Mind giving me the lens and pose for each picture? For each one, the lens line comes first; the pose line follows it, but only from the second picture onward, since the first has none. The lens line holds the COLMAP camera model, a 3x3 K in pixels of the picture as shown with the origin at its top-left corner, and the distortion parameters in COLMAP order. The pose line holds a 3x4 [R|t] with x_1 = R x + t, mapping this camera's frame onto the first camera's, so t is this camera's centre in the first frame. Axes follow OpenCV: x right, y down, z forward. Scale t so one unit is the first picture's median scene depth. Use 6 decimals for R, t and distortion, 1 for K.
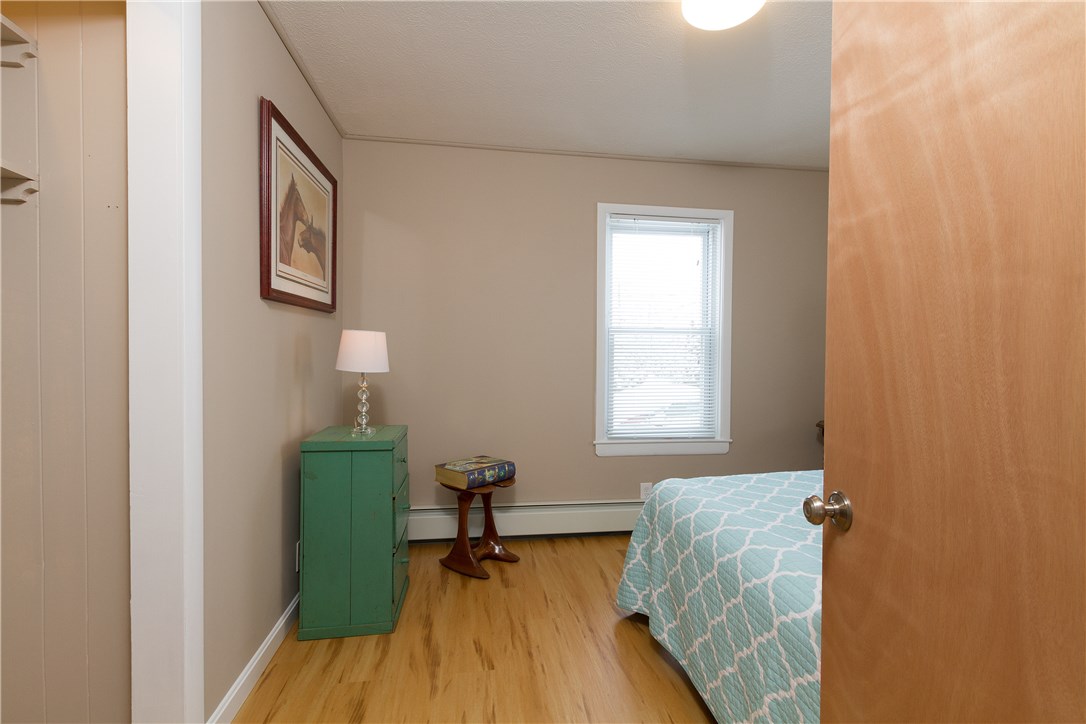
lens RADIAL K [[499.0, 0, 544.8], [0, 499.0, 369.9], [0, 0, 1]] dist [0.007910, -0.000697]
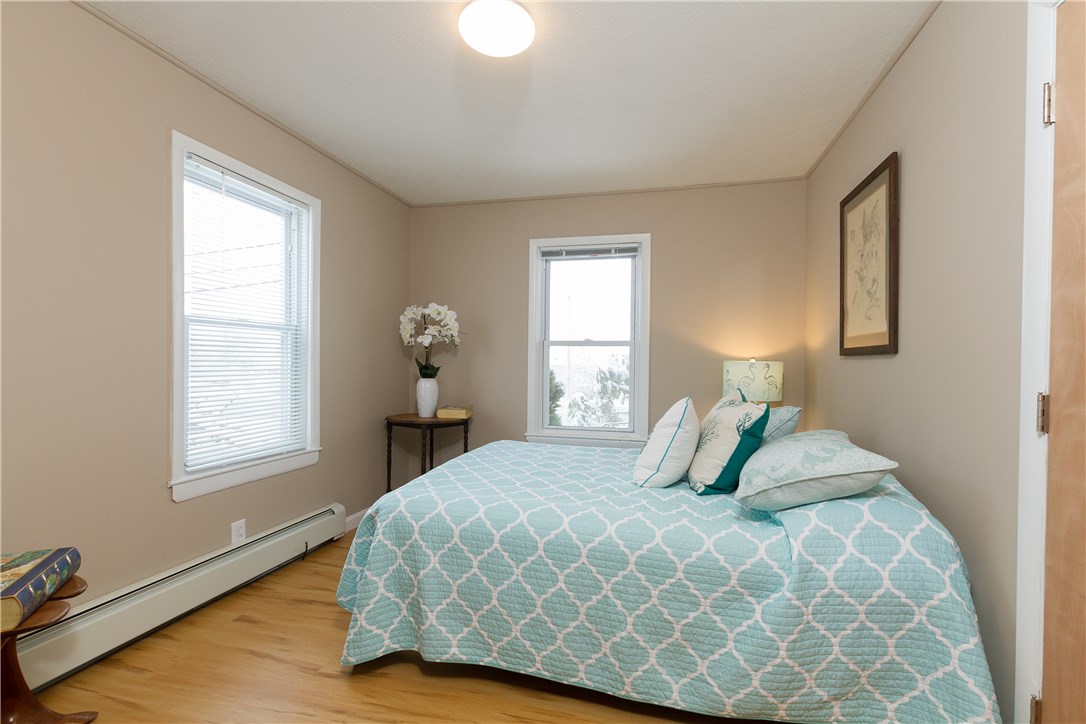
lens RADIAL K [[499.0, 0, 544.8], [0, 499.0, 369.9], [0, 0, 1]] dist [0.007910, -0.000697]
pose [[0.380301, -0.014899, 0.924743, -0.332596], [0.014782, 0.999840, 0.010030, -0.007538], [-0.924745, 0.009855, 0.380461, 0.271969]]
